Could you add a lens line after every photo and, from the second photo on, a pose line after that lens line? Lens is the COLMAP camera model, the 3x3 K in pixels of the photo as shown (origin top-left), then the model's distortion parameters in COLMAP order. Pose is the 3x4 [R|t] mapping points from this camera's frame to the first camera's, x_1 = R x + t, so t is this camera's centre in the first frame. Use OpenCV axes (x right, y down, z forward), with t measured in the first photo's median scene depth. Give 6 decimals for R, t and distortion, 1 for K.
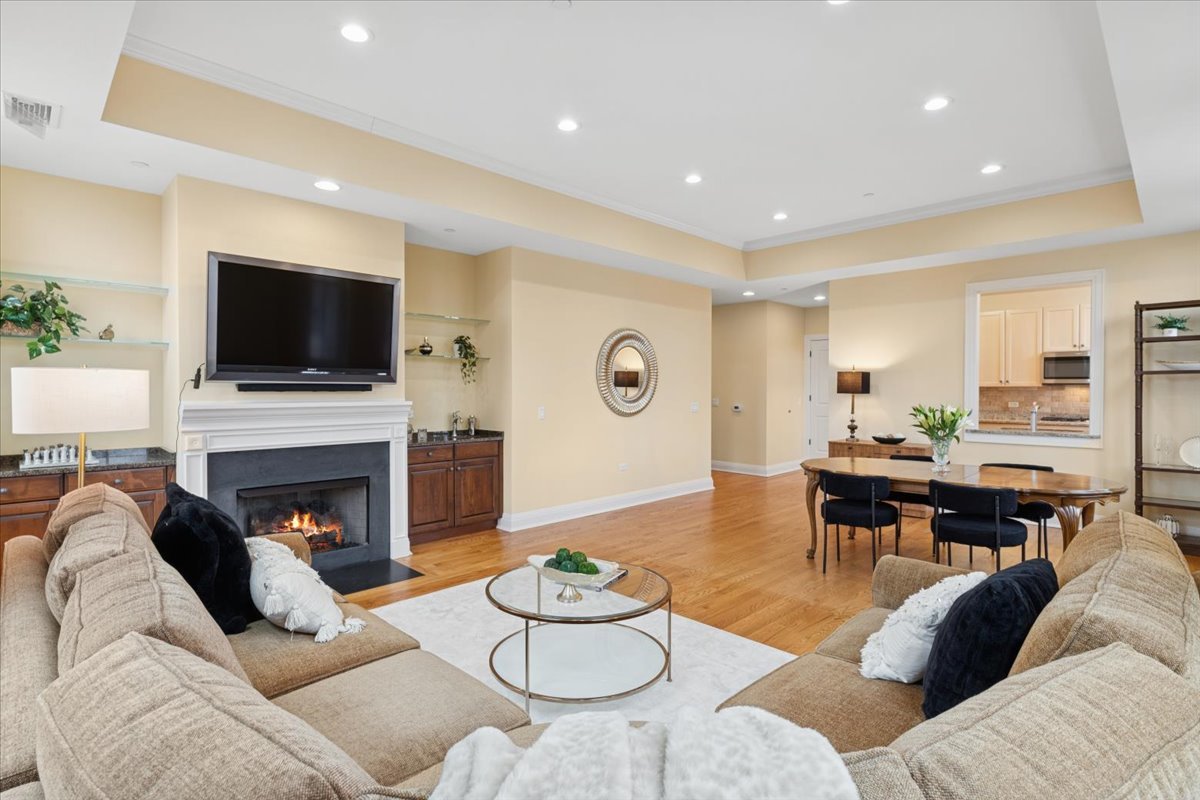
lens RADIAL K [[582.4, 0, 599.4], [0, 582.4, 395.8], [0, 0, 1]] dist [0.000551, -0.000092]
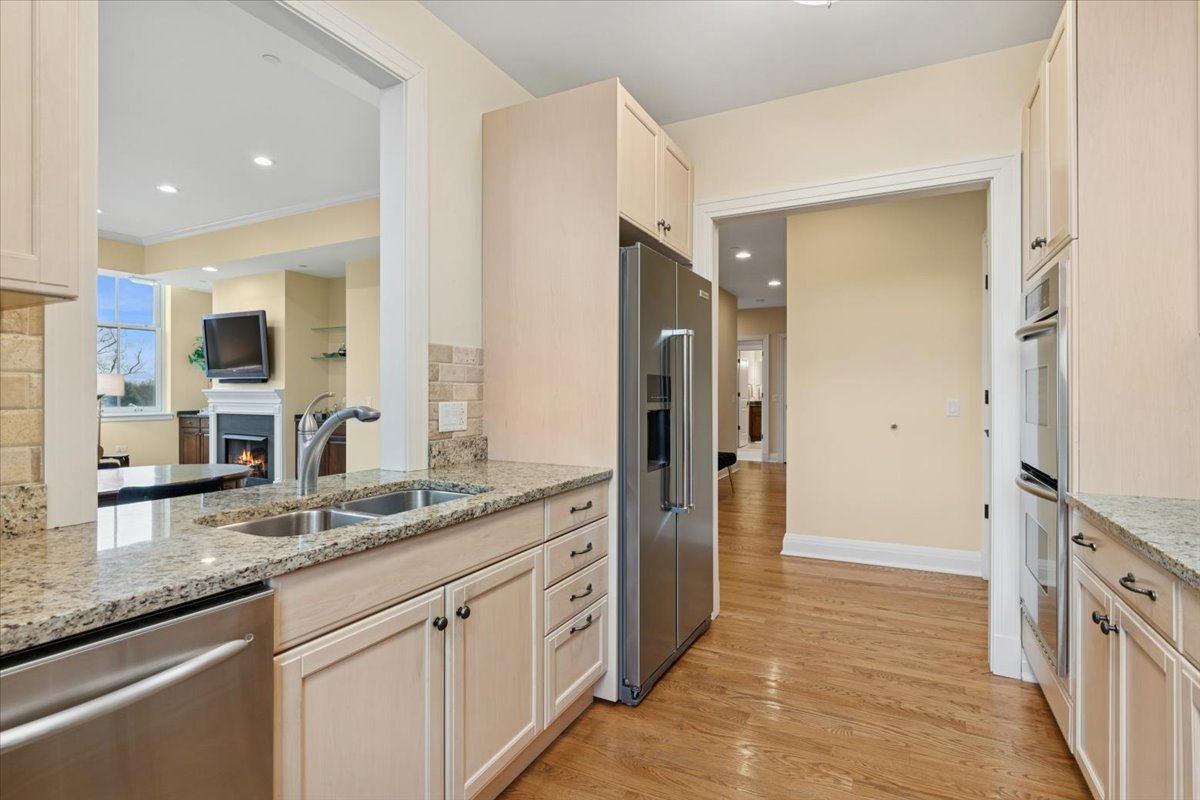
lens RADIAL K [[596.5, 0, 597.5], [0, 596.5, 388.9], [0, 0, 1]] dist [0.001746, -0.000185]
pose [[0.300040, -0.007607, -0.953896, 1.161658], [-0.014945, 0.999808, -0.012674, 0.013010], [0.953809, 0.018058, 0.299869, 1.109610]]
